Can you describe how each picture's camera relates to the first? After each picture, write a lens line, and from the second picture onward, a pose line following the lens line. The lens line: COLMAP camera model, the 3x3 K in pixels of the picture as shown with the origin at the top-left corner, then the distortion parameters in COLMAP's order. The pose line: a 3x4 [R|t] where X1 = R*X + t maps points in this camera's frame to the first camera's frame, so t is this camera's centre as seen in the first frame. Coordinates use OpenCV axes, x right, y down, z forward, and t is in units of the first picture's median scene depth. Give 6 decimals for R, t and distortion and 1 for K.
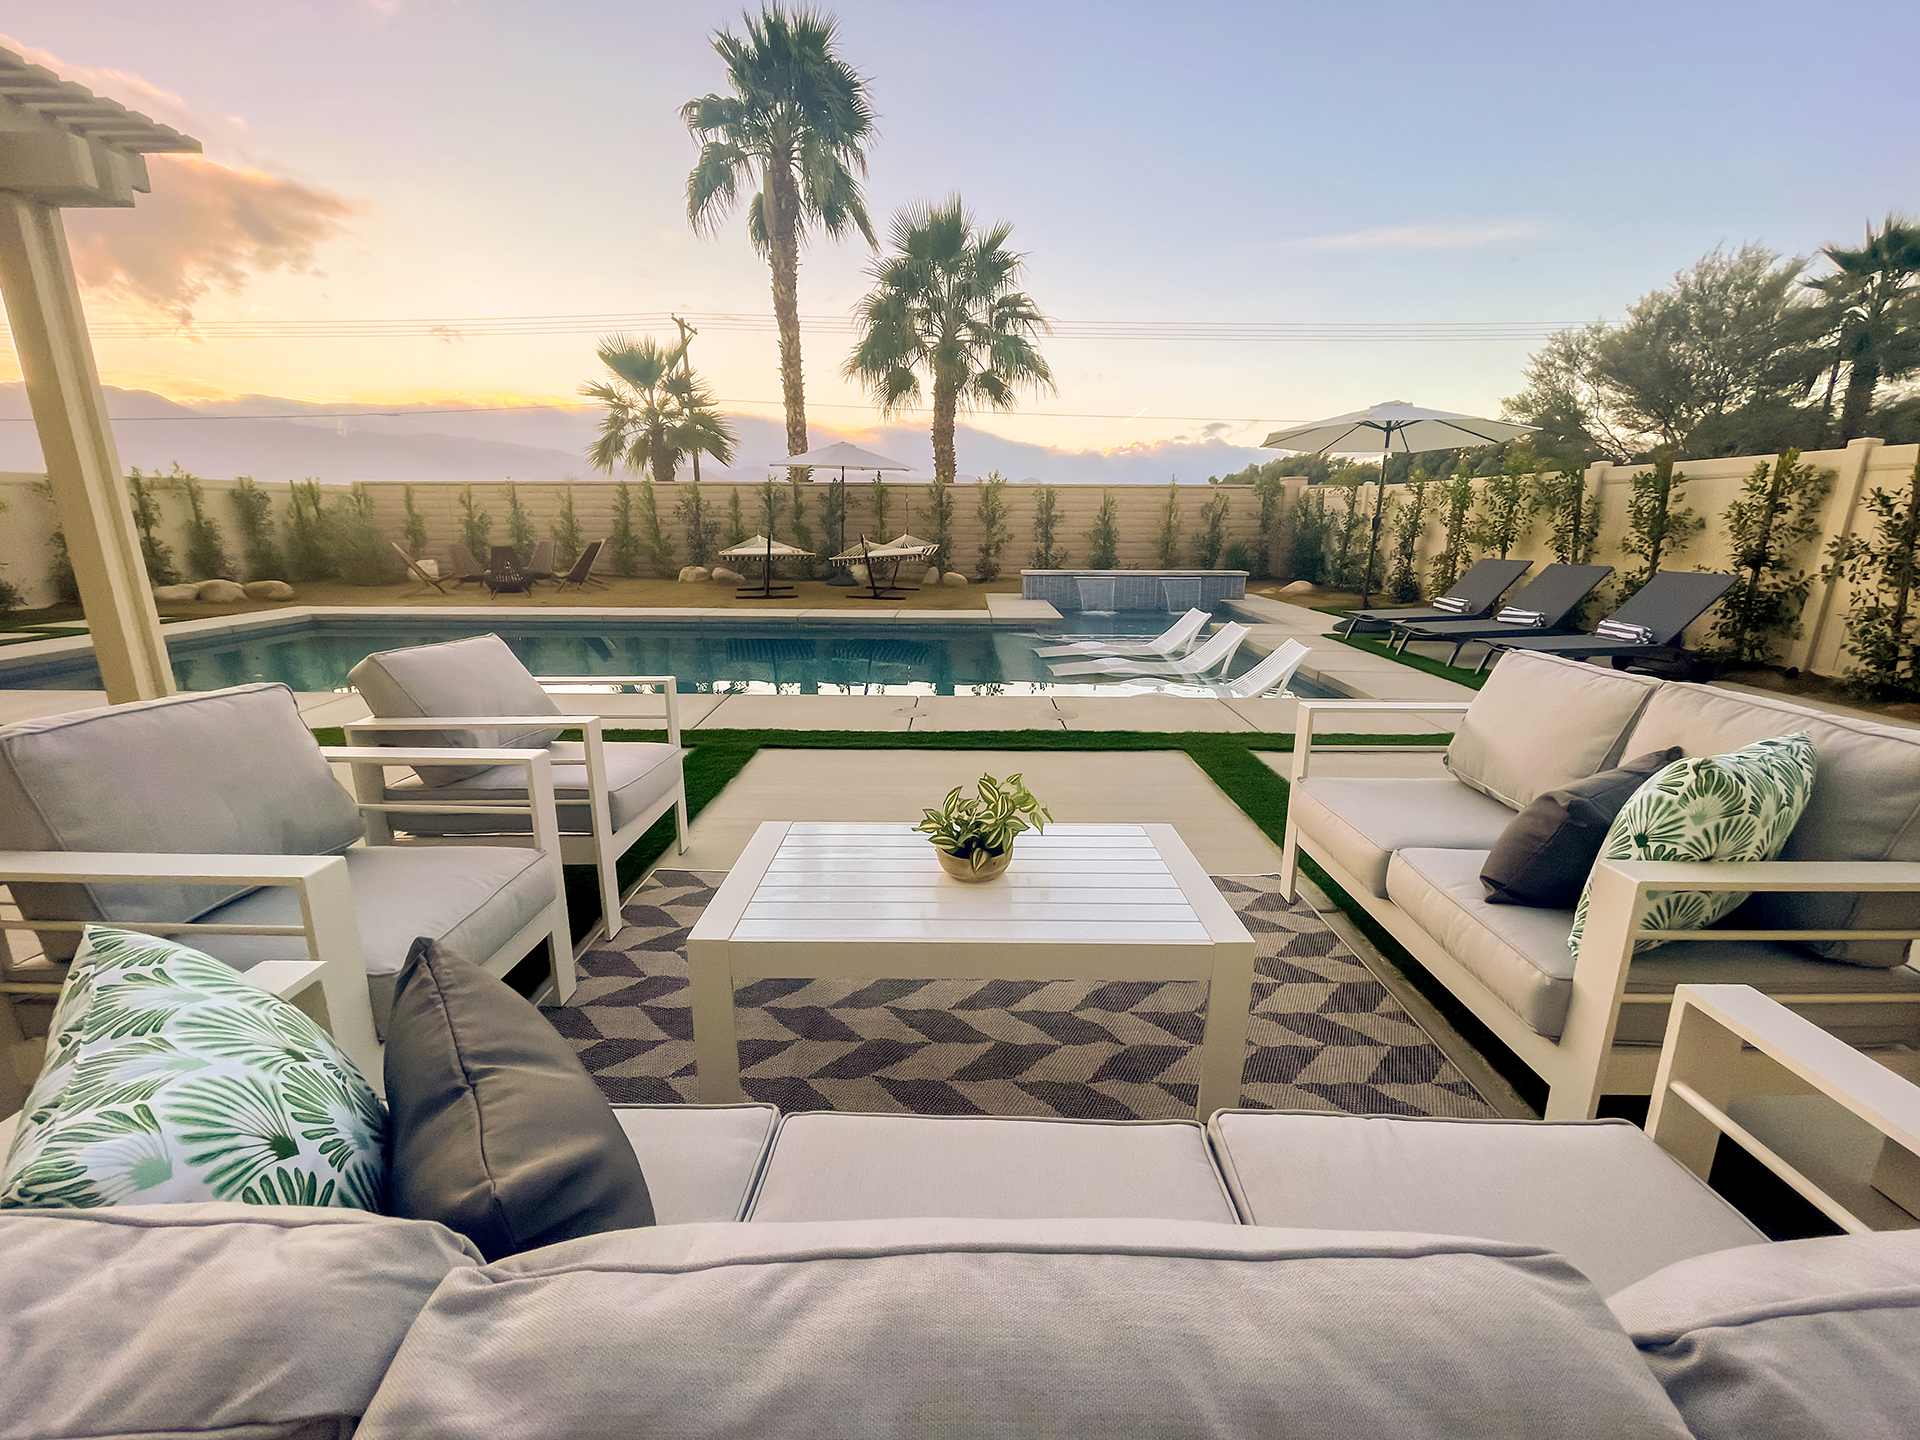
lens RADIAL K [[808.0, 0, 958.4], [0, 808.0, 708.3], [0, 0, 1]] dist [-0.003995, 0.000569]
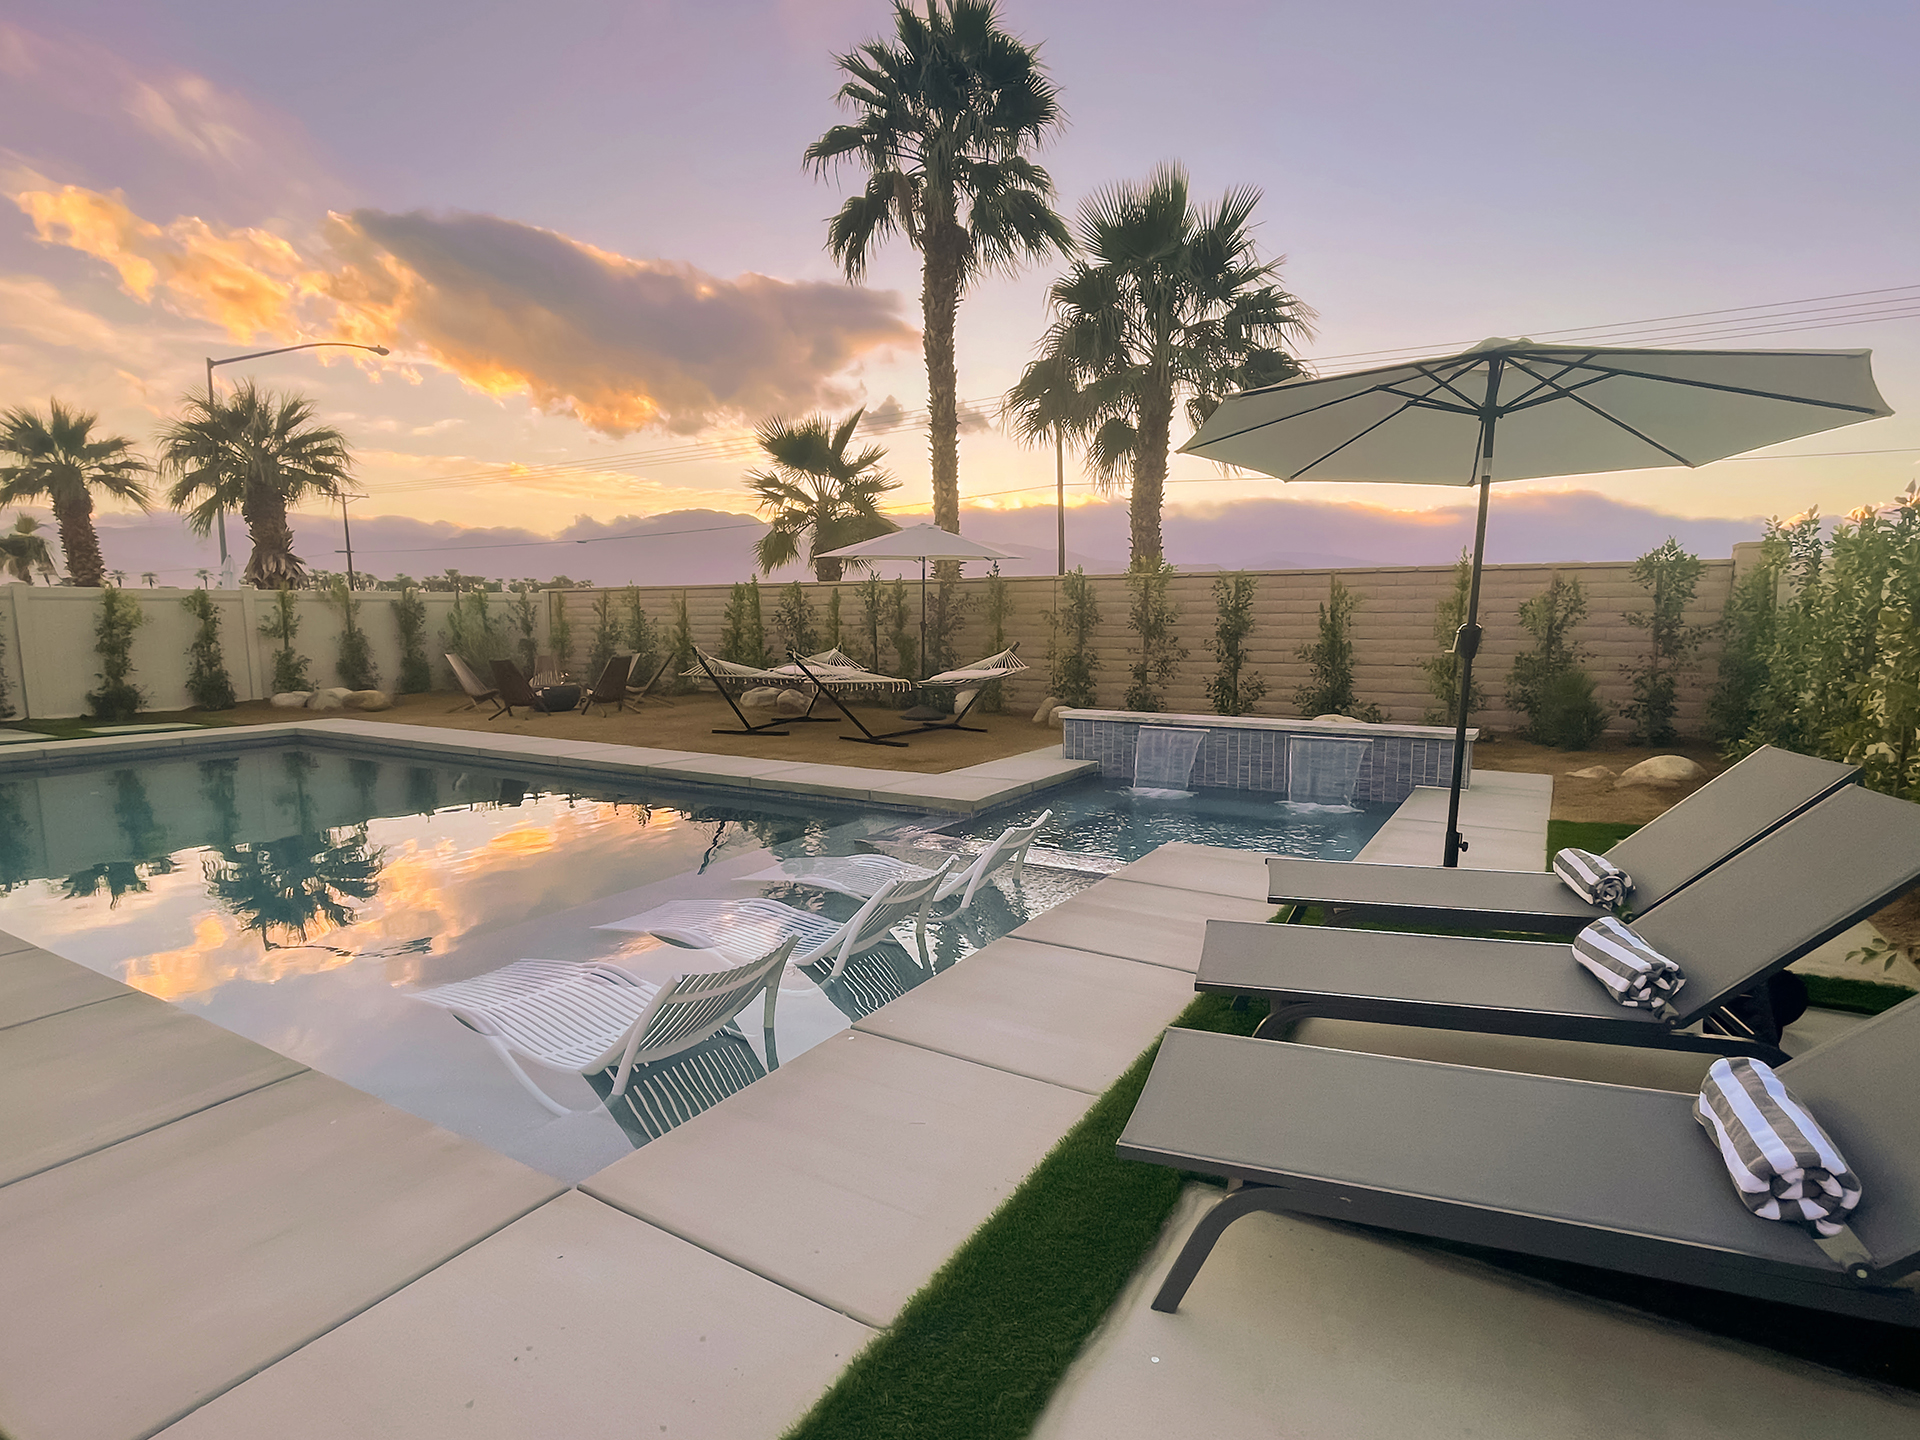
lens RADIAL K [[973.3, 0, 994.5], [0, 973.3, 743.9], [0, 0, 1]] dist [-0.001396, 0.001232]
pose [[0.860326, 0.058650, -0.506359, 0.329433], [-0.110912, 0.991098, -0.073649, -0.068705], [0.497532, 0.119523, 0.859172, 0.274442]]
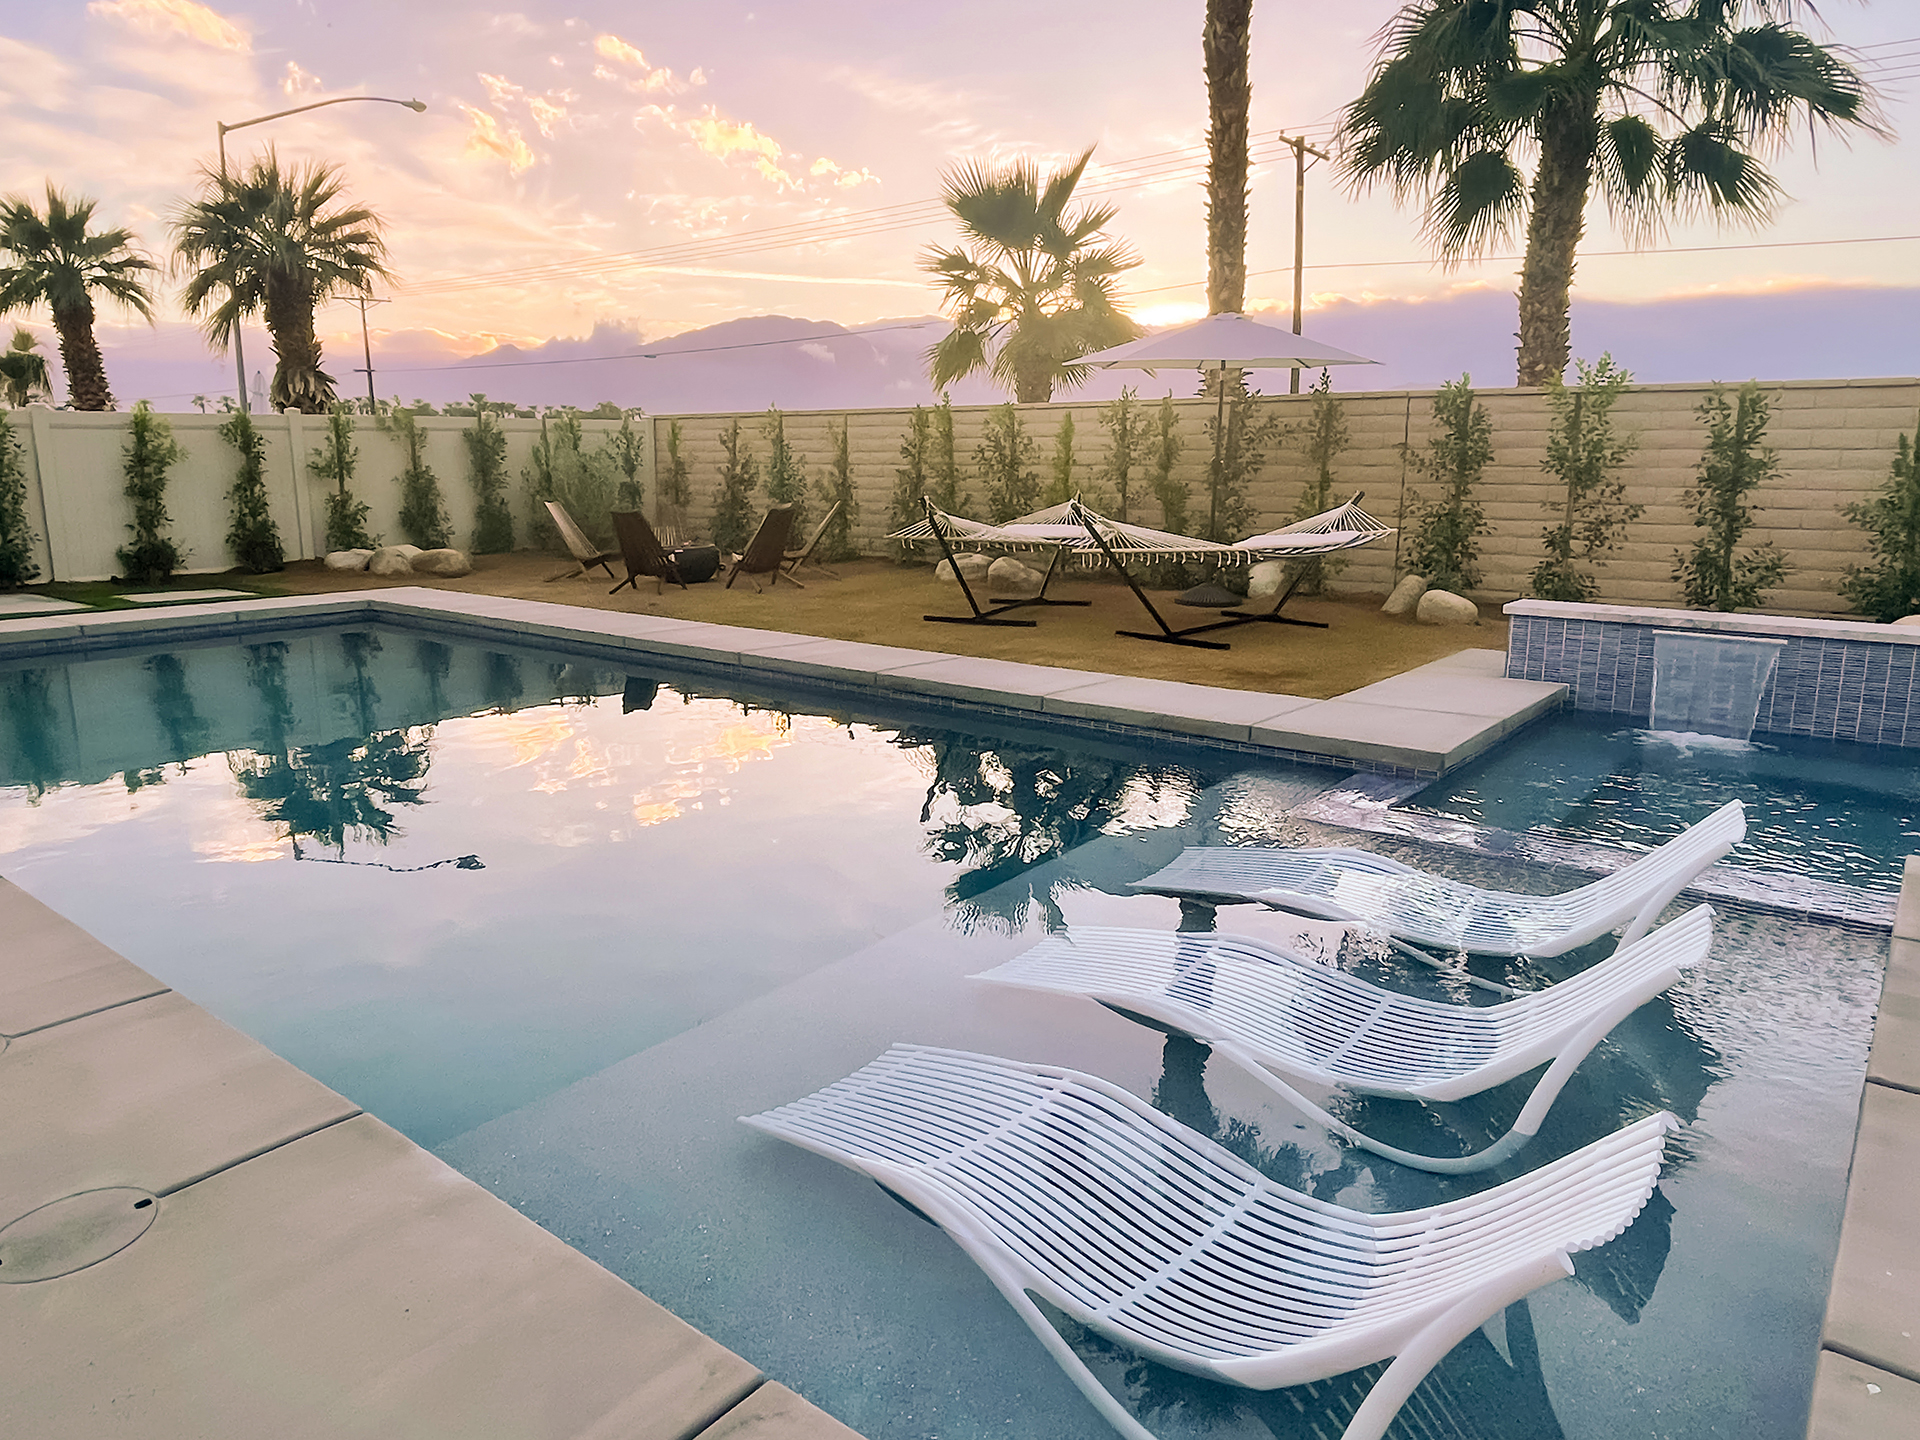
lens RADIAL K [[1249.3, 0, 954.8], [0, 1249.3, 714.6], [0, 0, 1]] dist [0.011813, -0.022215]
pose [[0.778072, 0.122880, -0.616040, 0.201373], [-0.142158, 0.989683, 0.017860, -0.072003], [0.611878, 0.073679, 0.787513, 0.291992]]
